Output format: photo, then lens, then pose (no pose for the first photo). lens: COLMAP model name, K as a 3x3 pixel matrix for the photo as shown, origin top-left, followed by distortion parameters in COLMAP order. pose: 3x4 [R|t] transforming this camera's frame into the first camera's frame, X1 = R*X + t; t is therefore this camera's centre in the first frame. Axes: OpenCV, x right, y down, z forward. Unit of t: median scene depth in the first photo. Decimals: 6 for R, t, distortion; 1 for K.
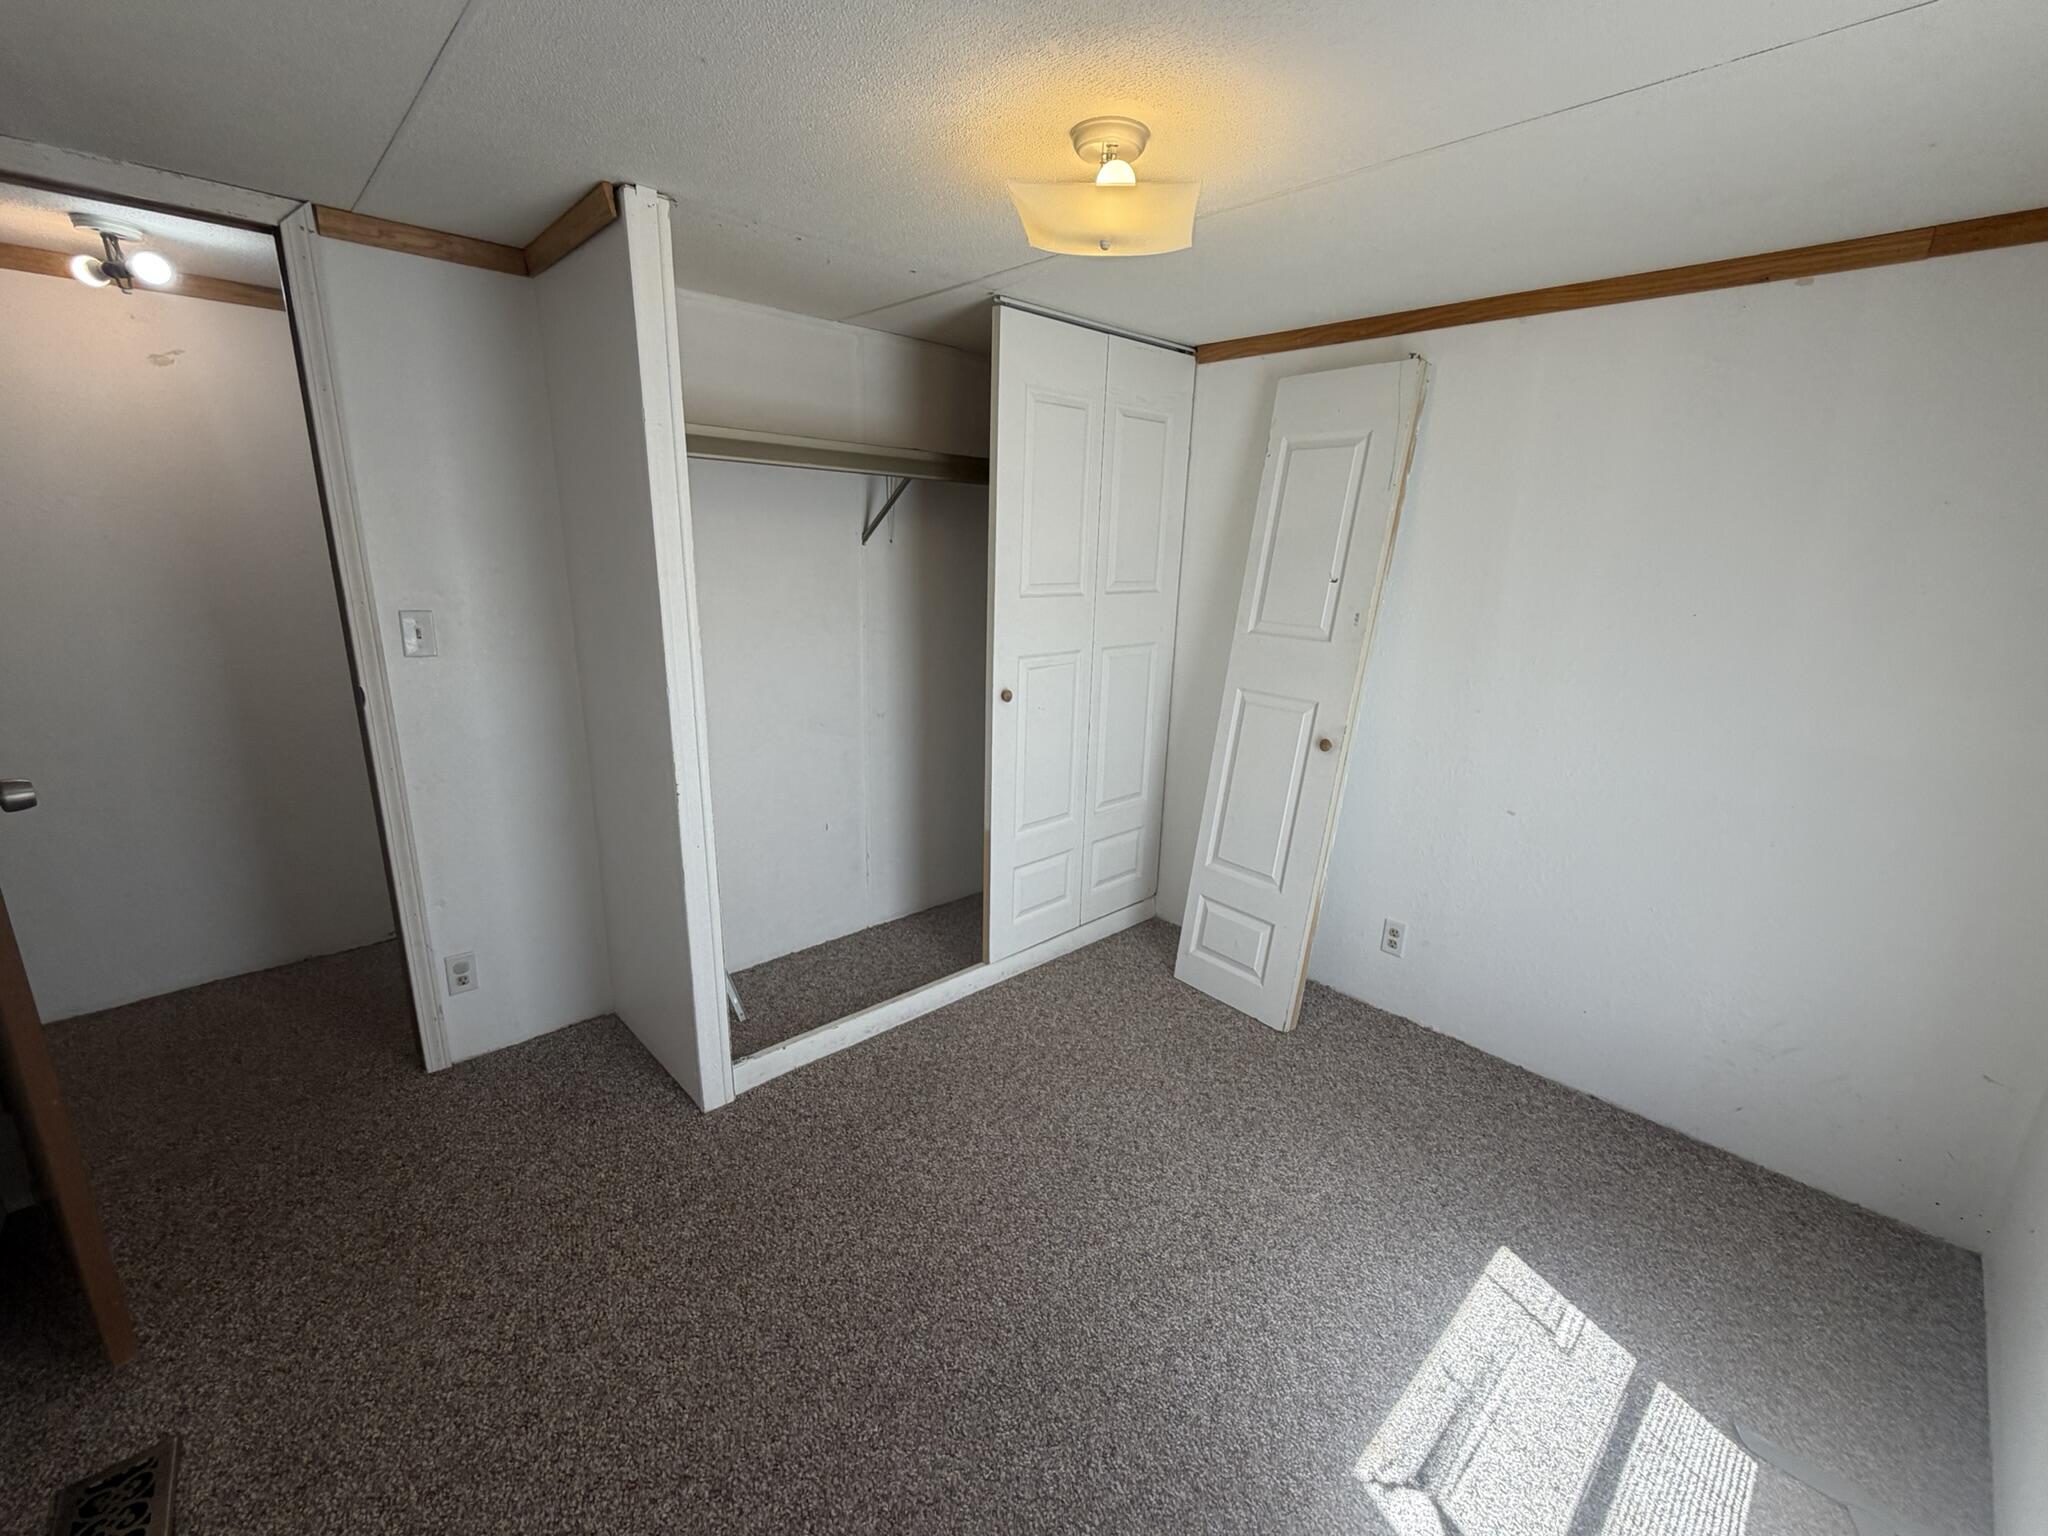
lens RADIAL K [[865.7, 0, 1024.0], [0, 865.7, 768.0], [0, 0, 1]] dist [0.011367, 0.000012]
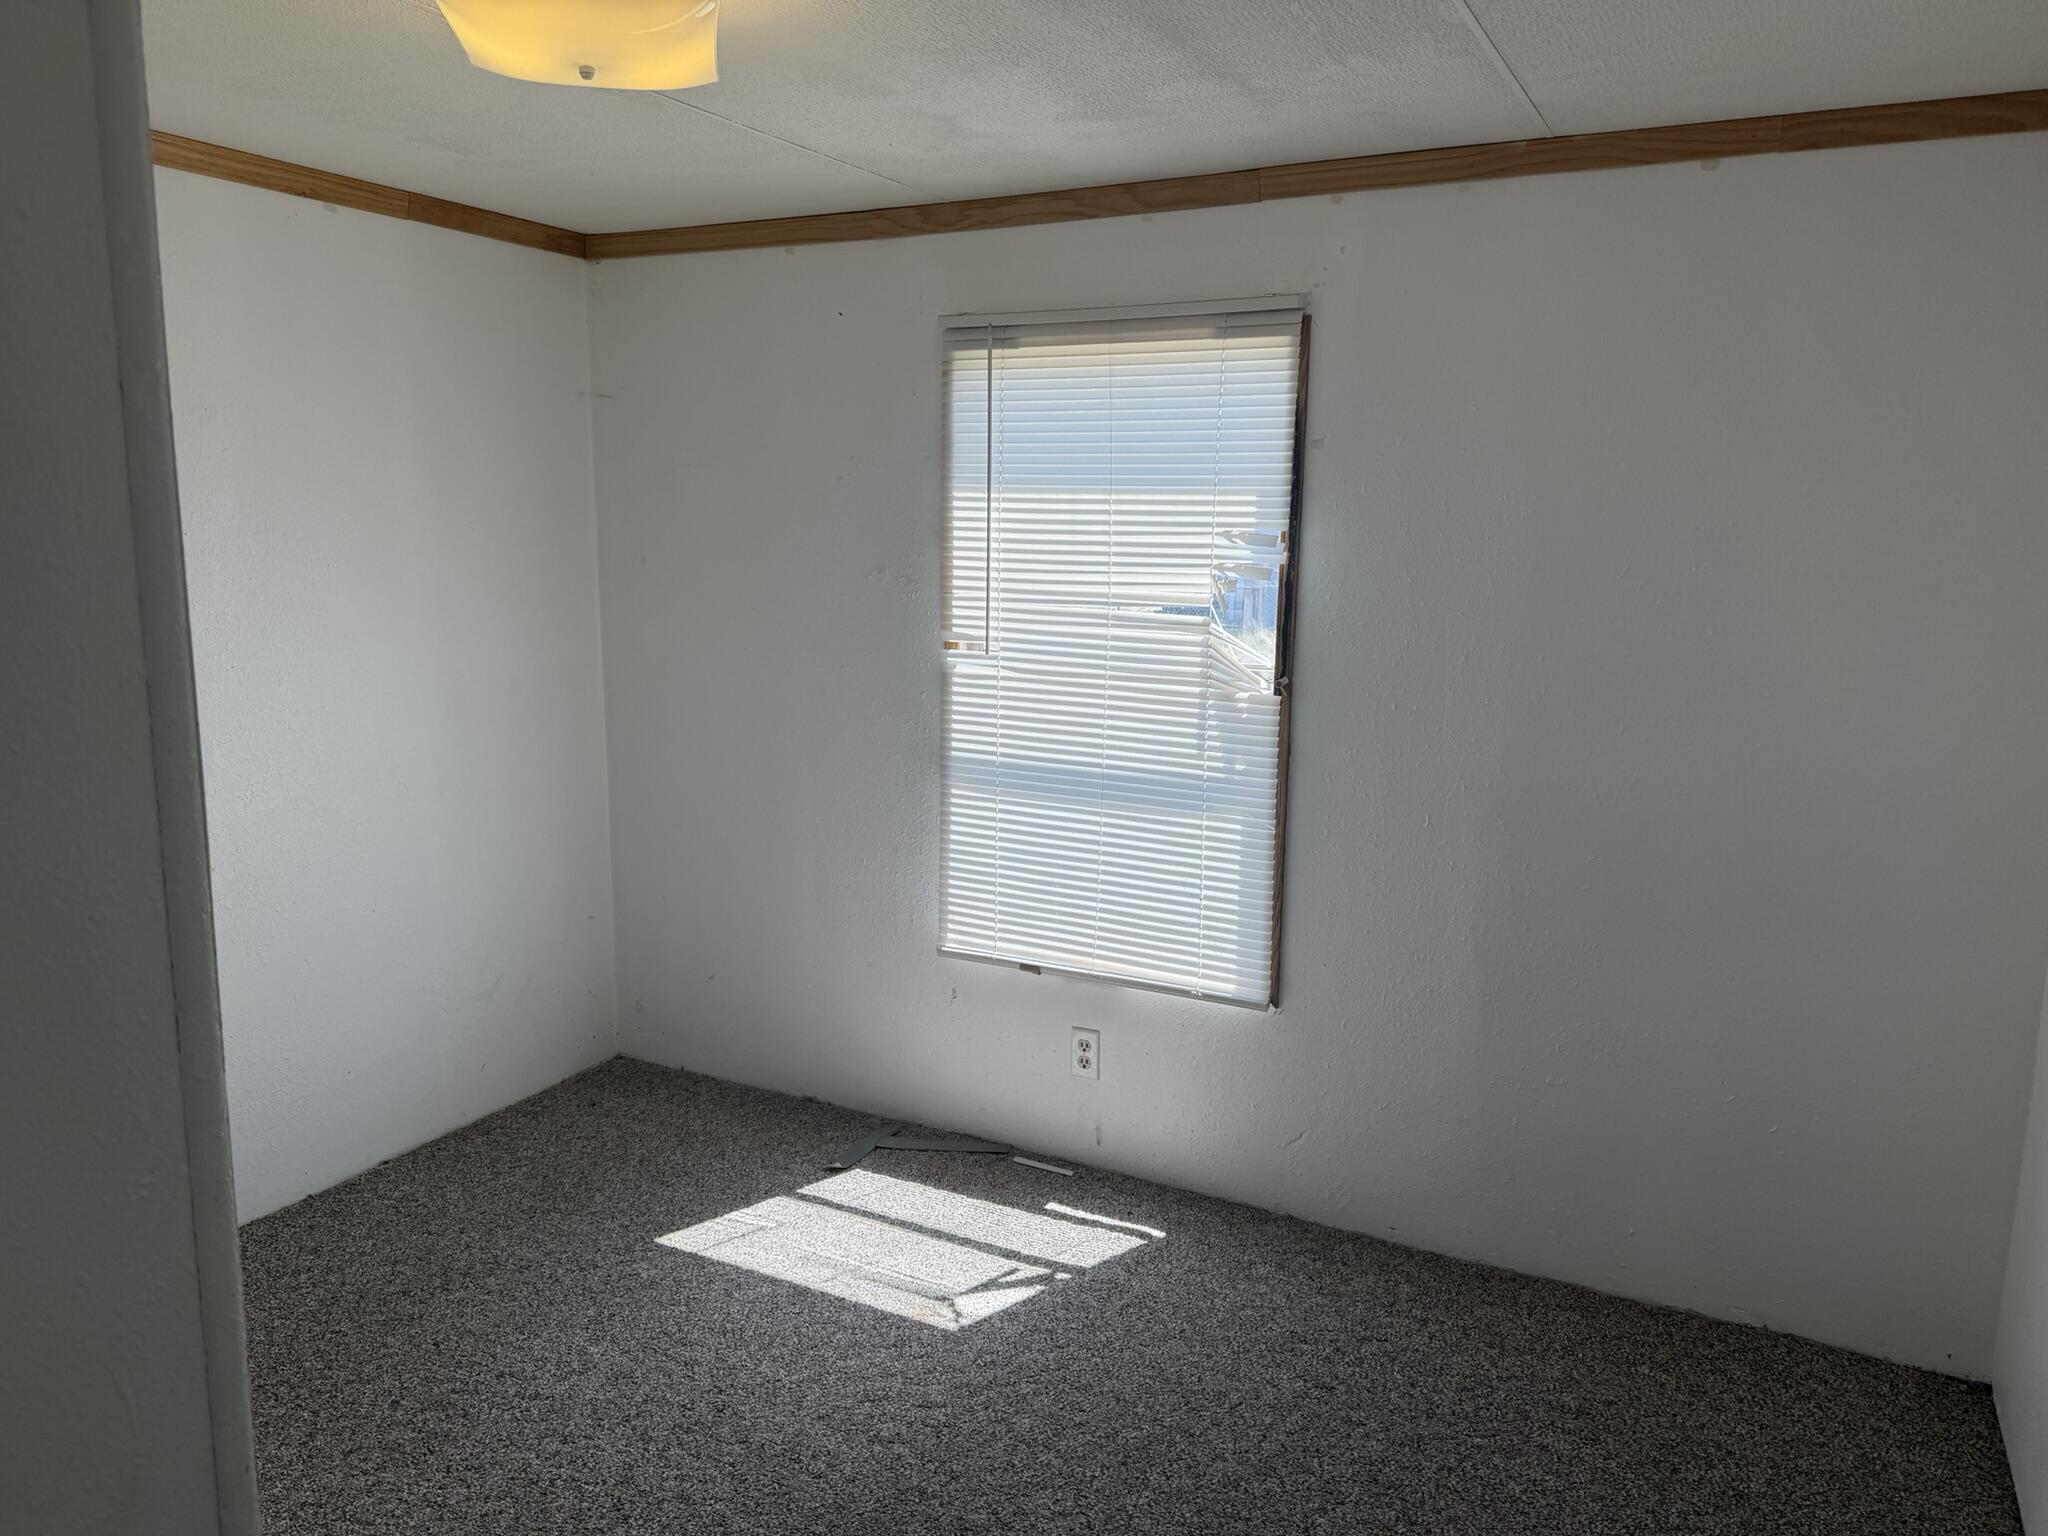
lens RADIAL K [[1452.3, 0, 1024.0], [0, 1452.3, 768.0], [0, 0, 1]] dist [0.090941, -0.117061]
pose [[-0.309889, -0.200319, 0.929430, -1.056233], [0.229130, 0.933006, 0.277486, -0.298999], [-0.922750, 0.298950, -0.243230, 0.995849]]
